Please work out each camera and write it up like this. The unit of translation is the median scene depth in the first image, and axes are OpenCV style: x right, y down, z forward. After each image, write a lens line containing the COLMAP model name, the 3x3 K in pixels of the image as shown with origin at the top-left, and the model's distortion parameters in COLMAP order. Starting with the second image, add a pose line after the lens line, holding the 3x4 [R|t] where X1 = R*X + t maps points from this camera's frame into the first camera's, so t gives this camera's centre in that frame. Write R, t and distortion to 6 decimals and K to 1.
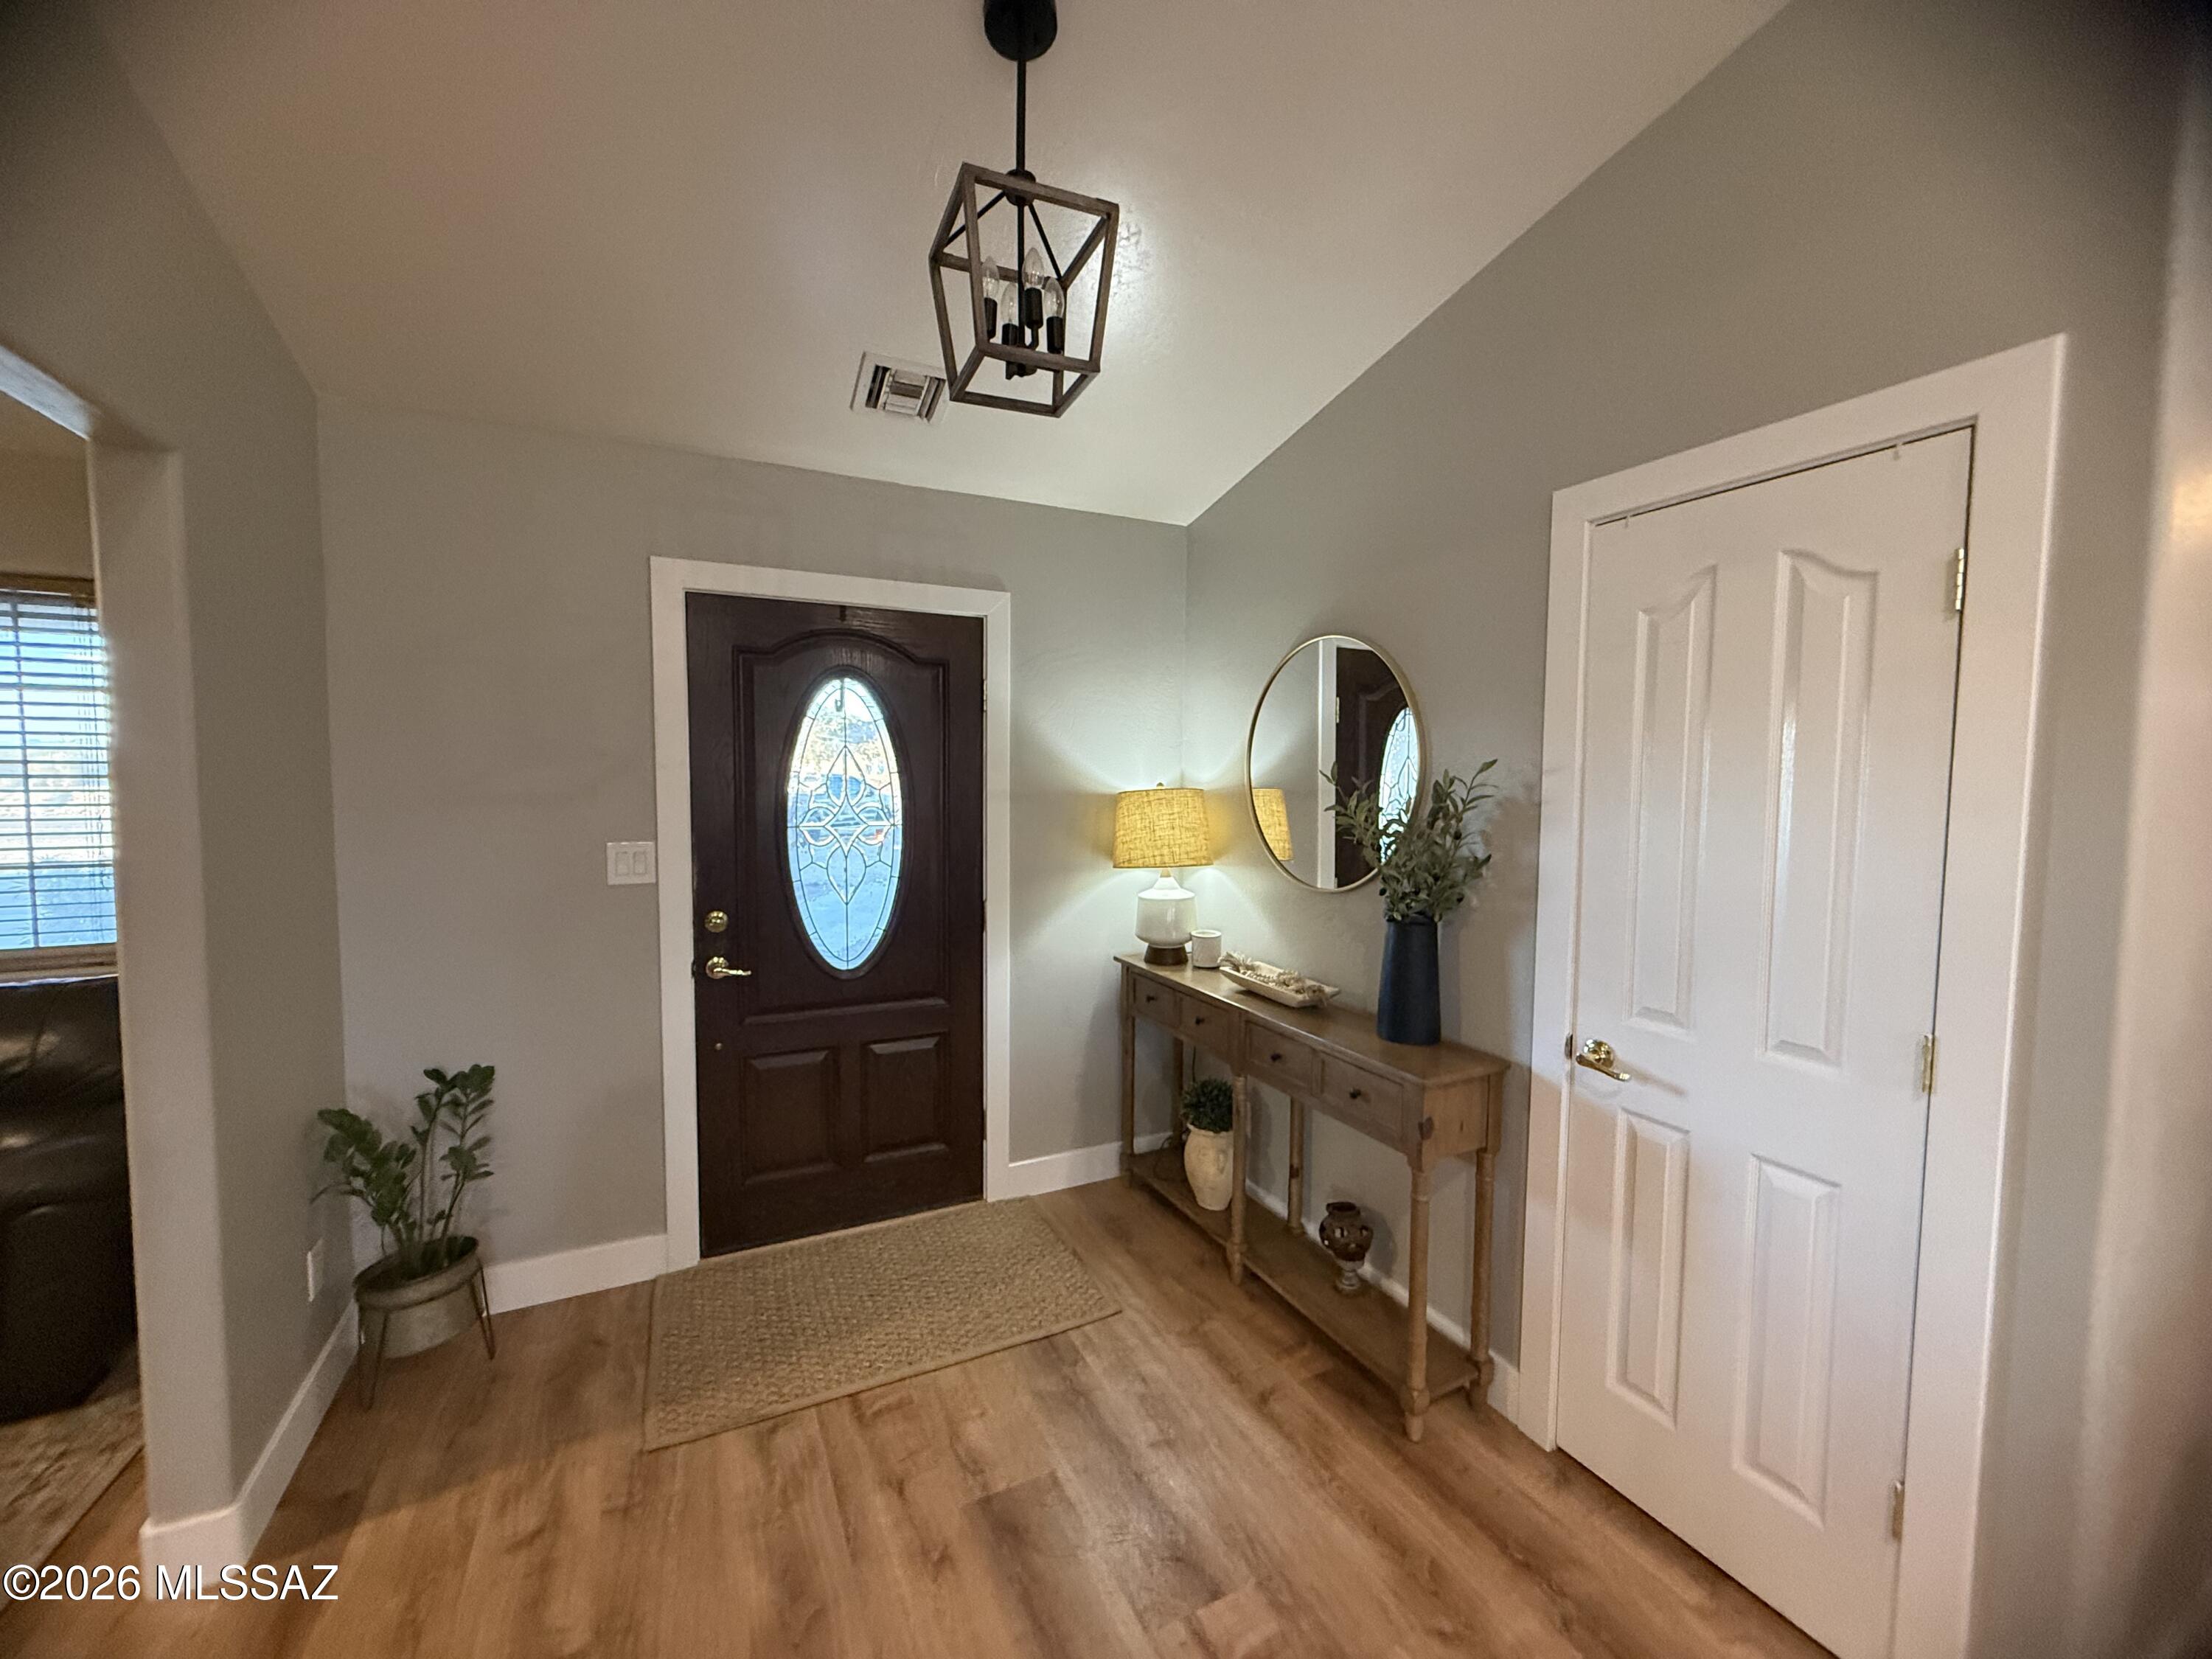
lens RADIAL K [[885.2, 0, 1119.0], [0, 885.2, 829.1], [0, 0, 1]] dist [0.006431, -0.000857]
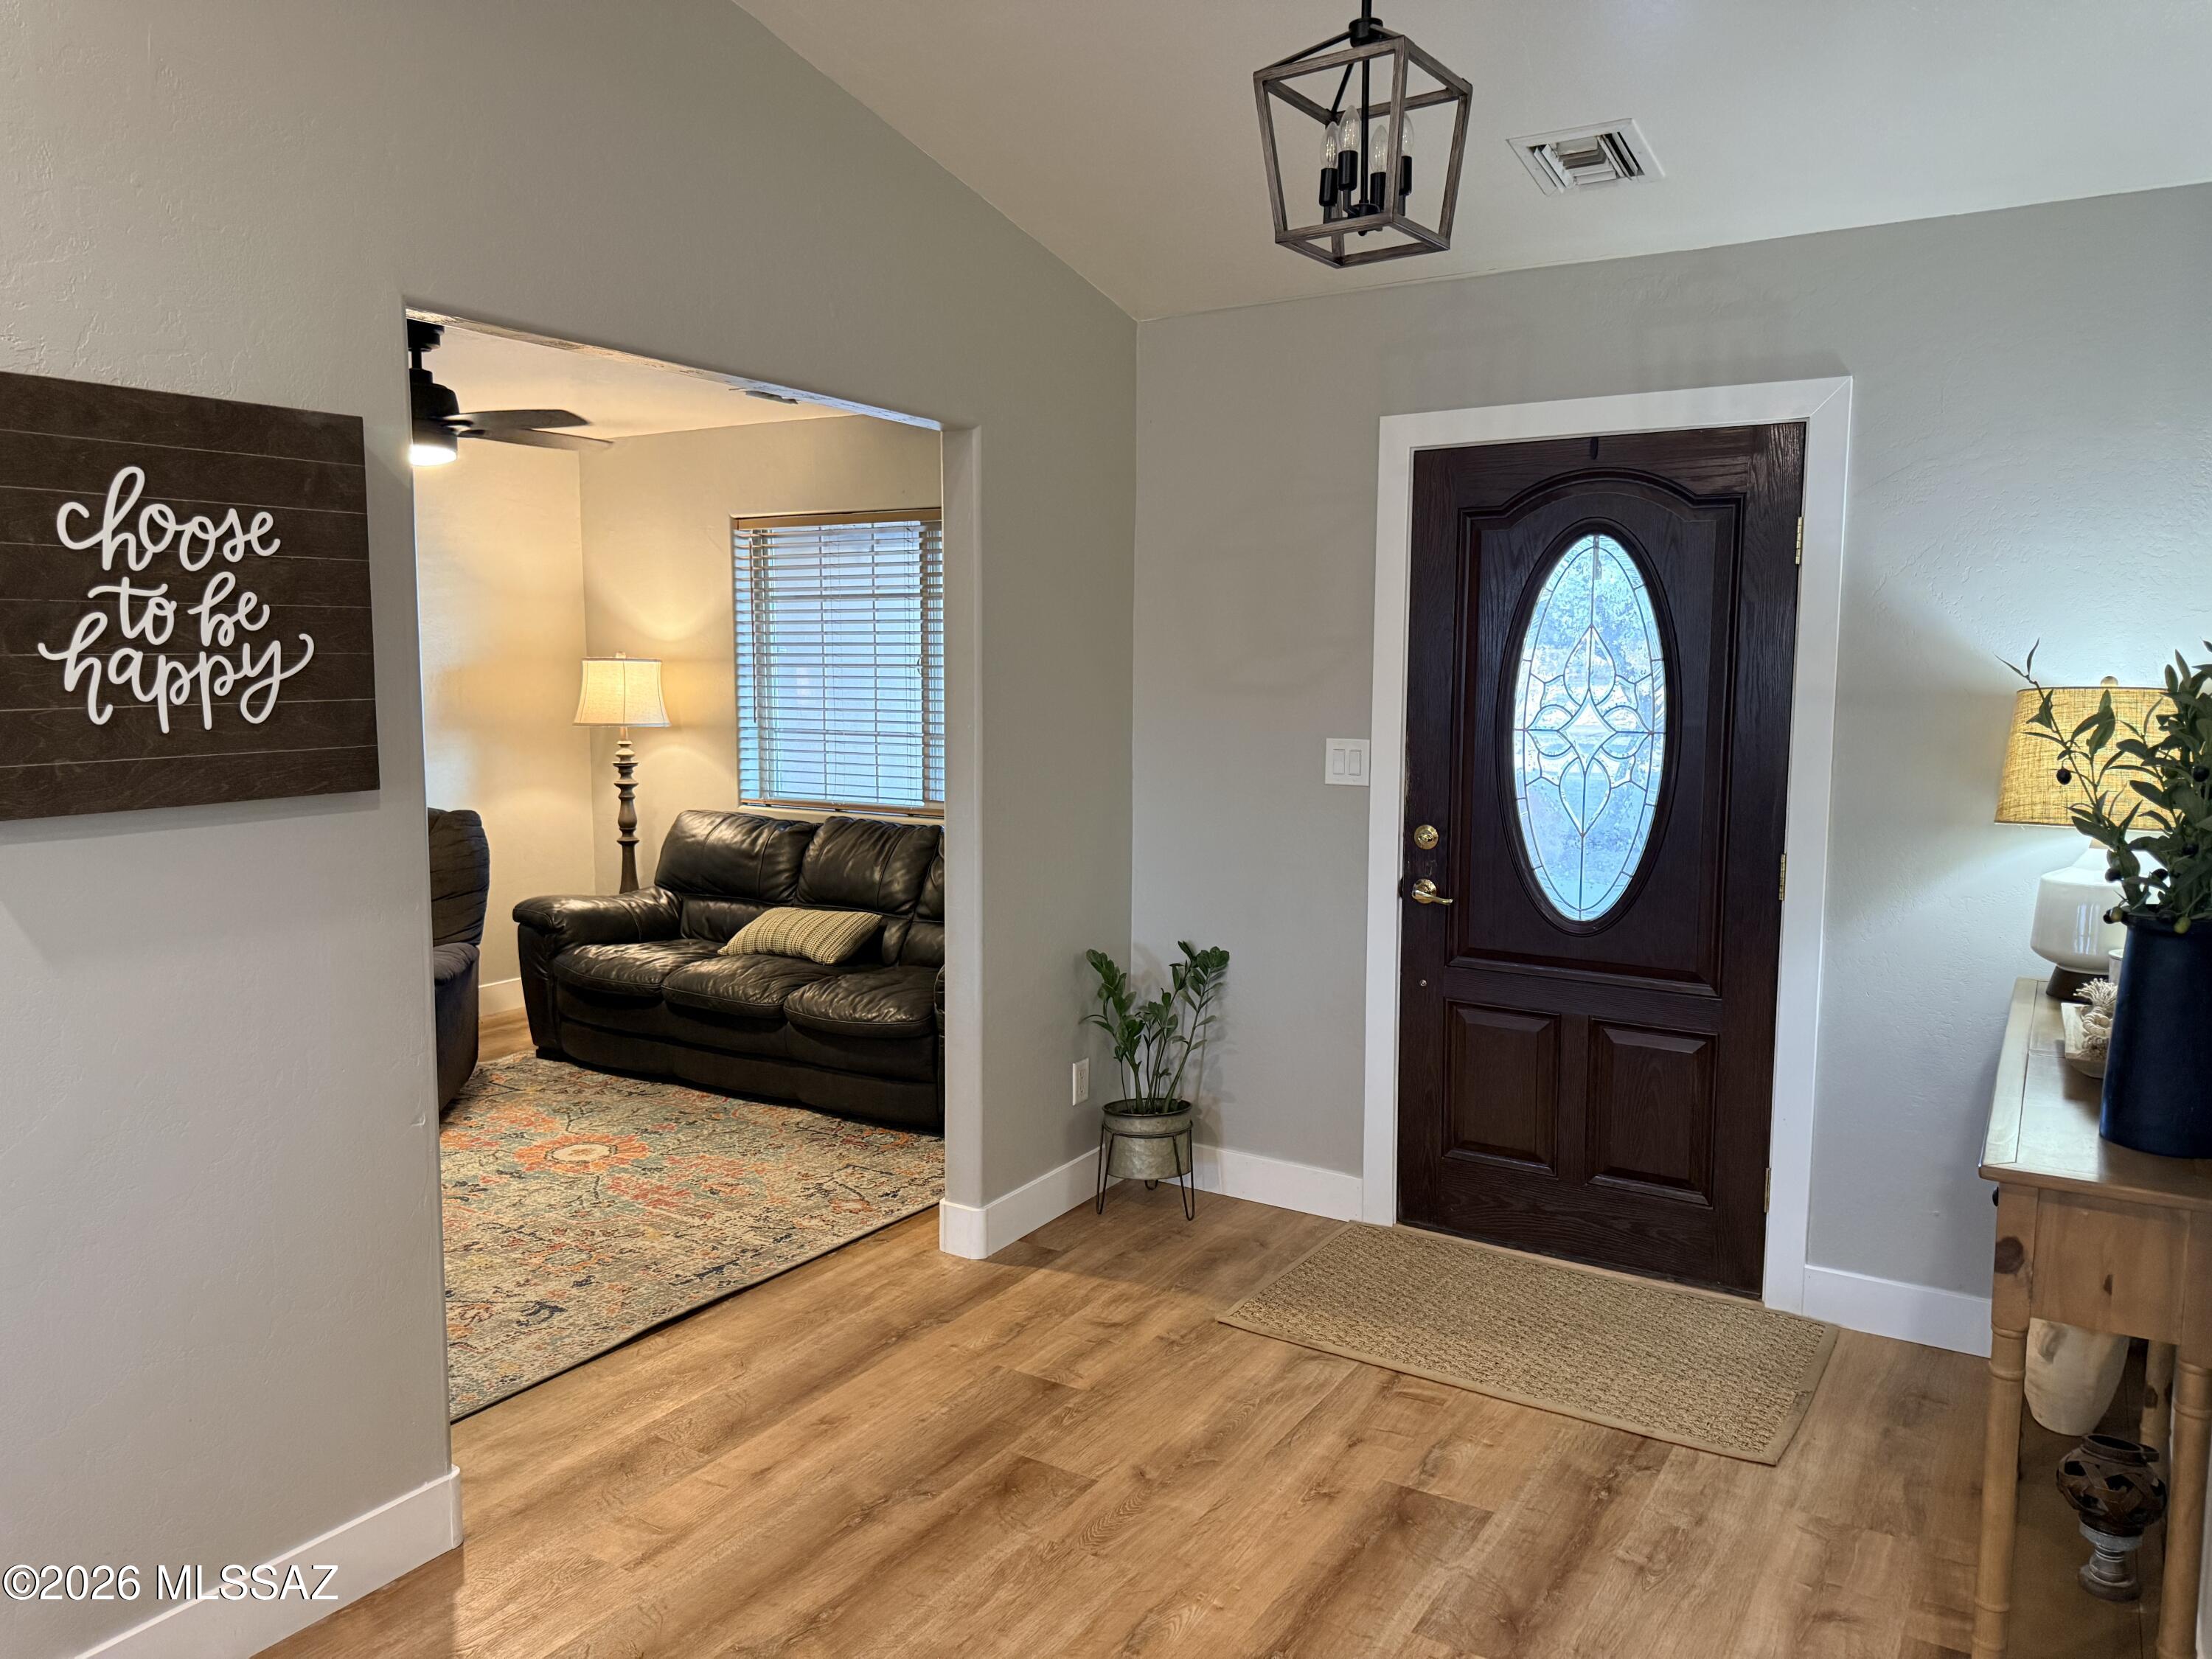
lens RADIAL K [[1566.3, 0, 1105.1], [0, 1566.3, 824.1], [0, 0, 1]] dist [0.002154, -0.039157]
pose [[0.518423, 0.085681, -0.850821, 0.730690], [-0.052691, 0.996278, 0.068223, 0.007138], [0.853500, 0.009462, 0.521008, -0.051673]]
